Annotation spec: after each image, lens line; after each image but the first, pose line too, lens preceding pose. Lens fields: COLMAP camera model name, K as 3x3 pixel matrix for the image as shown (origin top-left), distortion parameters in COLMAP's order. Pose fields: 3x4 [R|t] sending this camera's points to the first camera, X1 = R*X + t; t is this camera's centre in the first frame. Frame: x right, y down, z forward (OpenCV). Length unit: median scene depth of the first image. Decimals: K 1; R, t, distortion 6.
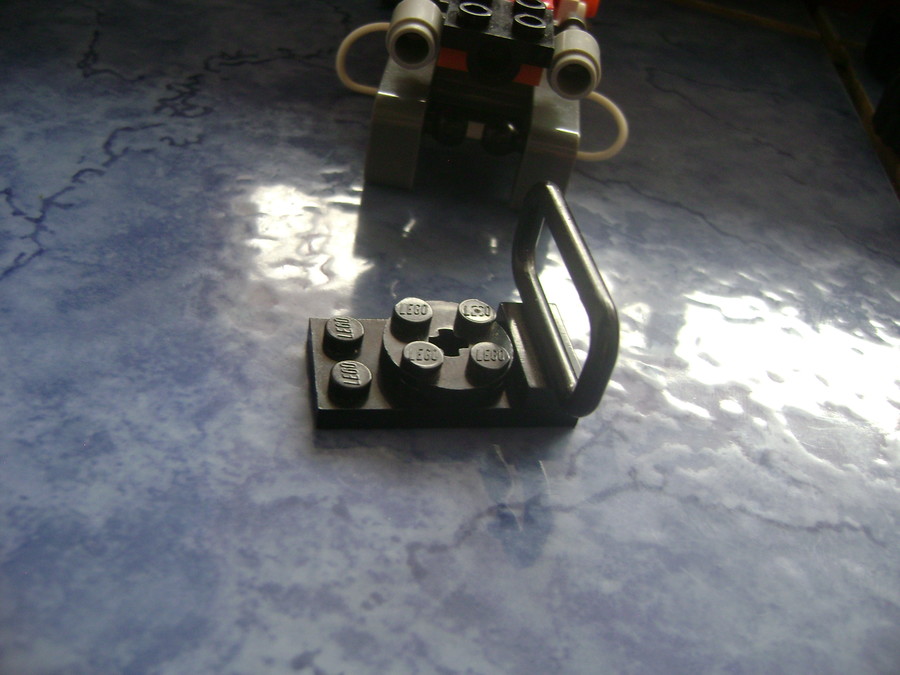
lens RADIAL K [[917.8, 0, 450.0], [0, 917.8, 337.5], [0, 0, 1]] dist [-0.183979, 0.108410]
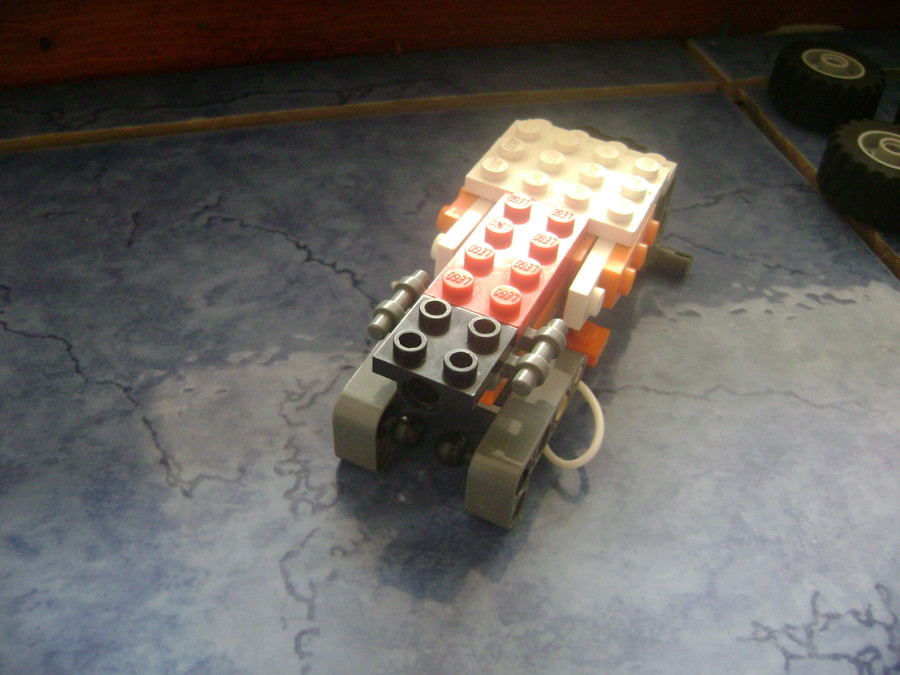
lens RADIAL K [[920.9, 0, 450.0], [0, 920.9, 337.5], [0, 0, 1]] dist [-0.170799, 0.077067]
pose [[0.913520, -0.354448, 0.199617, -0.313775], [0.335976, 0.934064, 0.121017, -0.501500], [-0.229349, -0.043485, 0.972372, 0.039748]]
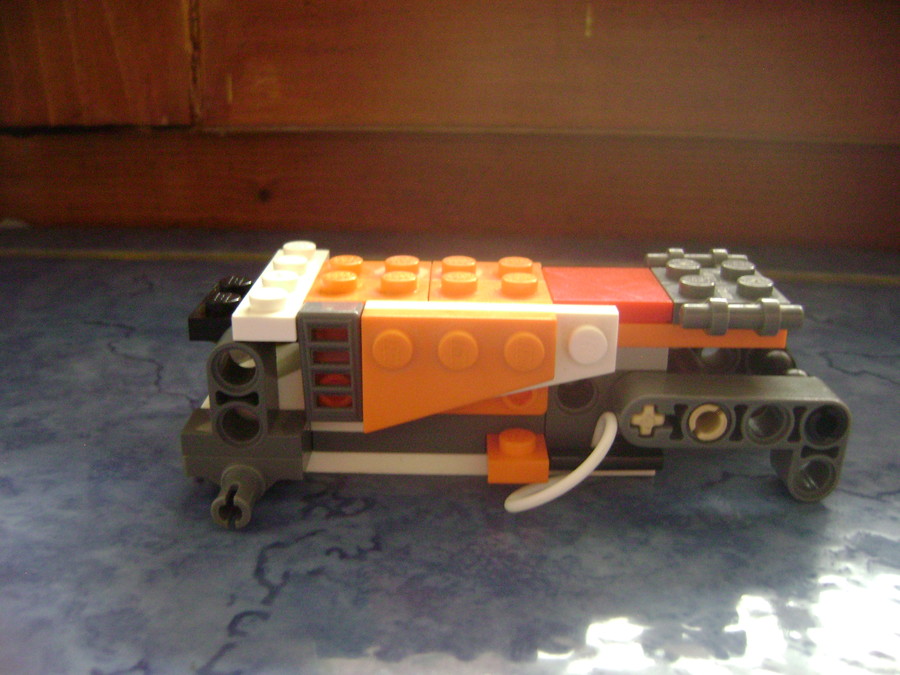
lens RADIAL K [[920.9, 0, 450.0], [0, 920.9, 337.5], [0, 0, 1]] dist [-0.170799, 0.077067]
pose [[0.983861, -0.177762, 0.020429, -0.202309], [0.173663, 0.921137, -0.348351, -0.103310], [0.043106, 0.346277, 0.937142, 0.230411]]
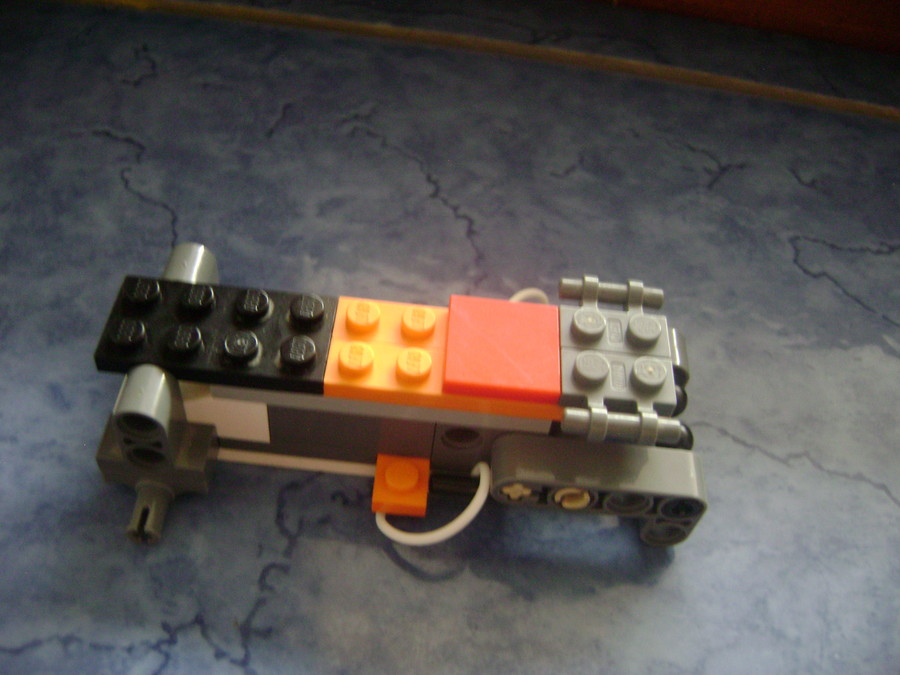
lens RADIAL K [[920.9, 0, 450.0], [0, 920.9, 337.5], [0, 0, 1]] dist [-0.170799, 0.077067]
pose [[0.996058, -0.084099, -0.028205, -0.156747], [0.087378, 0.985002, 0.148785, -0.508484], [0.015270, -0.150663, 0.988467, 0.081378]]
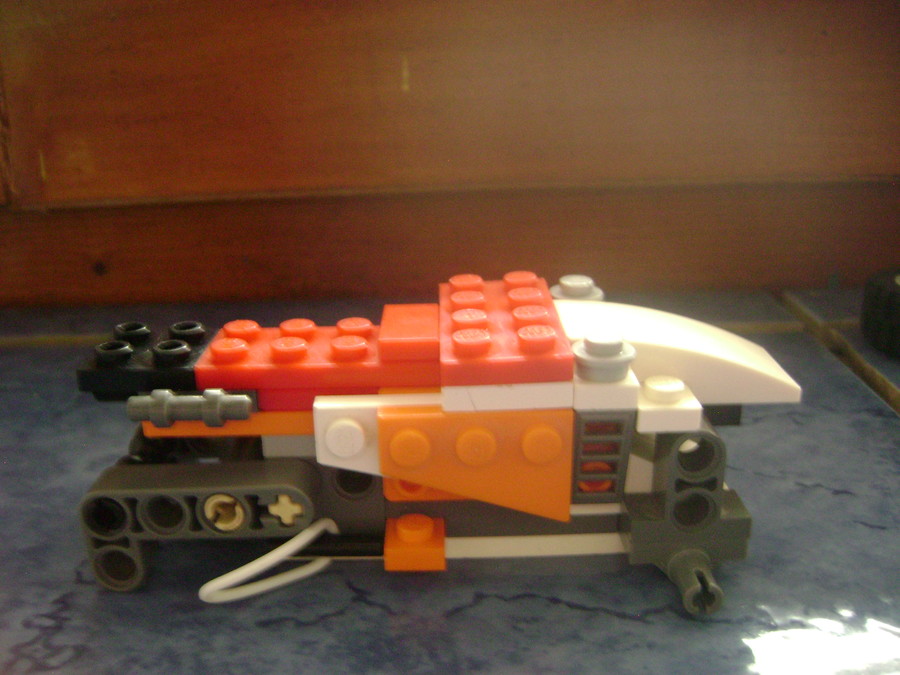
lens RADIAL K [[920.9, 0, 450.0], [0, 920.9, 337.5], [0, 0, 1]] dist [-0.170799, 0.077067]
pose [[0.970632, -0.230583, 0.068590, 0.027856], [0.239724, 0.903212, -0.356006, -0.165857], [0.020137, 0.361993, 0.931963, 0.272692]]
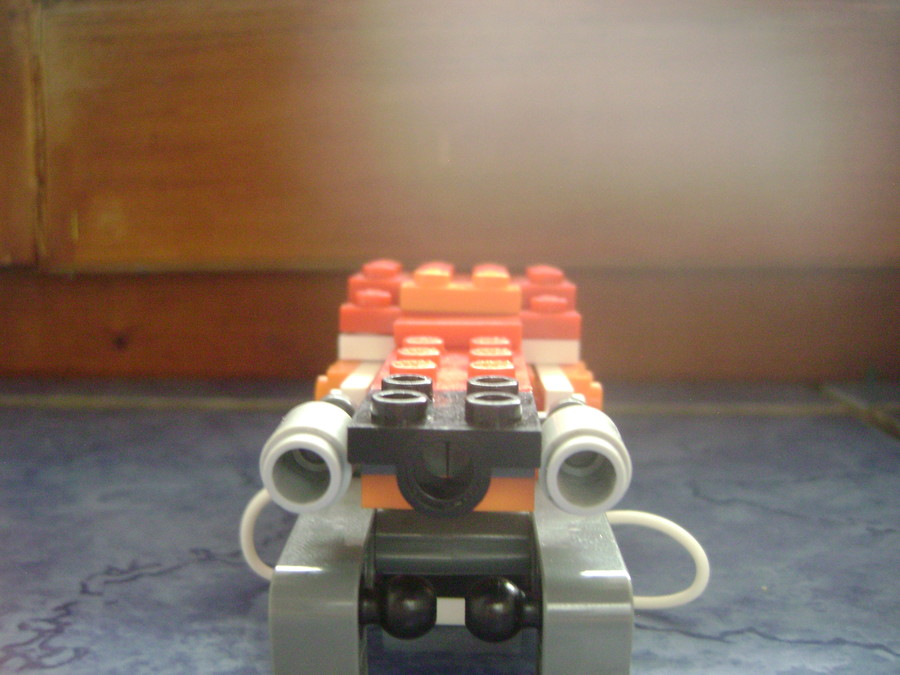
lens RADIAL K [[920.9, 0, 450.0], [0, 920.9, 337.5], [0, 0, 1]] dist [-0.170799, 0.077067]
pose [[0.977391, -0.186412, 0.099789, -0.040562], [0.211058, 0.831741, -0.513480, -0.069940], [0.012720, 0.522932, 0.852279, 0.382939]]
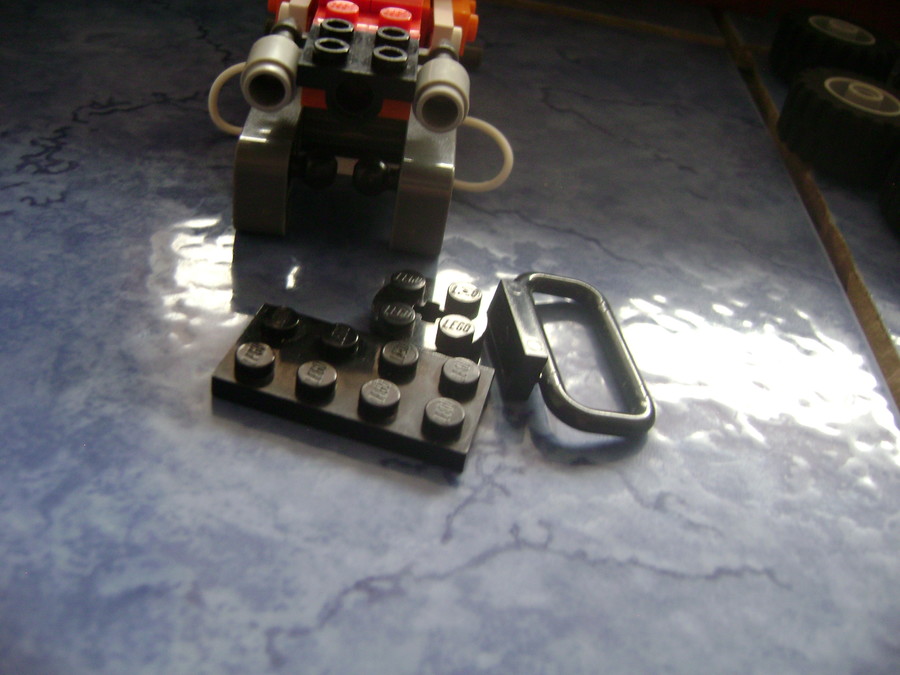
lens RADIAL K [[920.9, 0, 450.0], [0, 920.9, 337.5], [0, 0, 1]] dist [-0.170799, 0.077067]
pose [[0.996598, -0.065900, 0.049489, 0.073590], [0.066938, 0.997564, -0.019623, -0.026011], [-0.048075, 0.022869, 0.998582, 0.041088]]
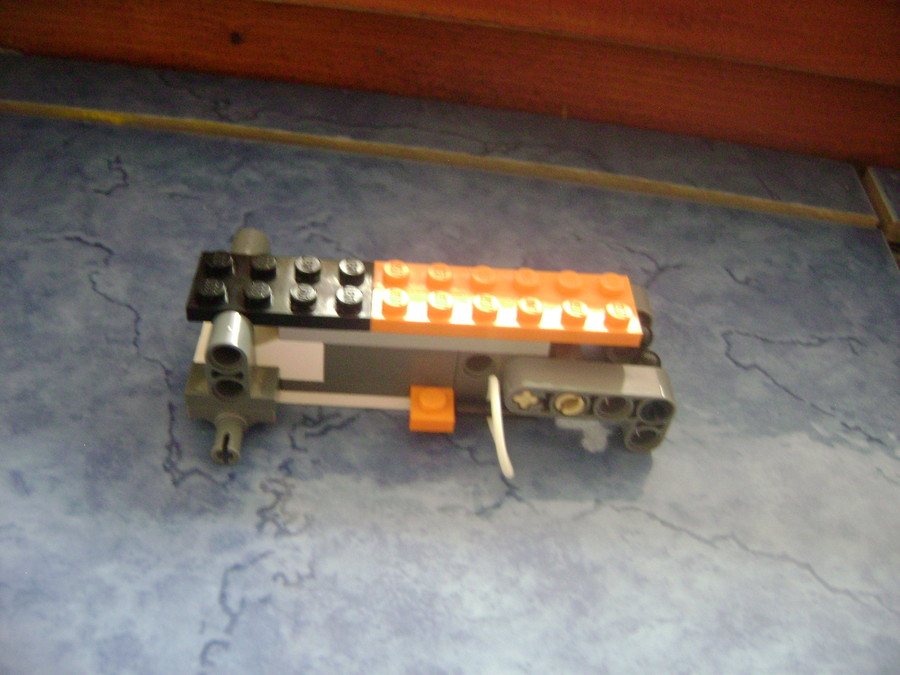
lens RADIAL K [[920.9, 0, 450.0], [0, 920.9, 337.5], [0, 0, 1]] dist [-0.170799, 0.077067]
pose [[0.995615, -0.093224, -0.007734, -0.095471], [0.093435, 0.995040, 0.034148, -0.492769], [0.004512, -0.034721, 0.999387, 0.013363]]
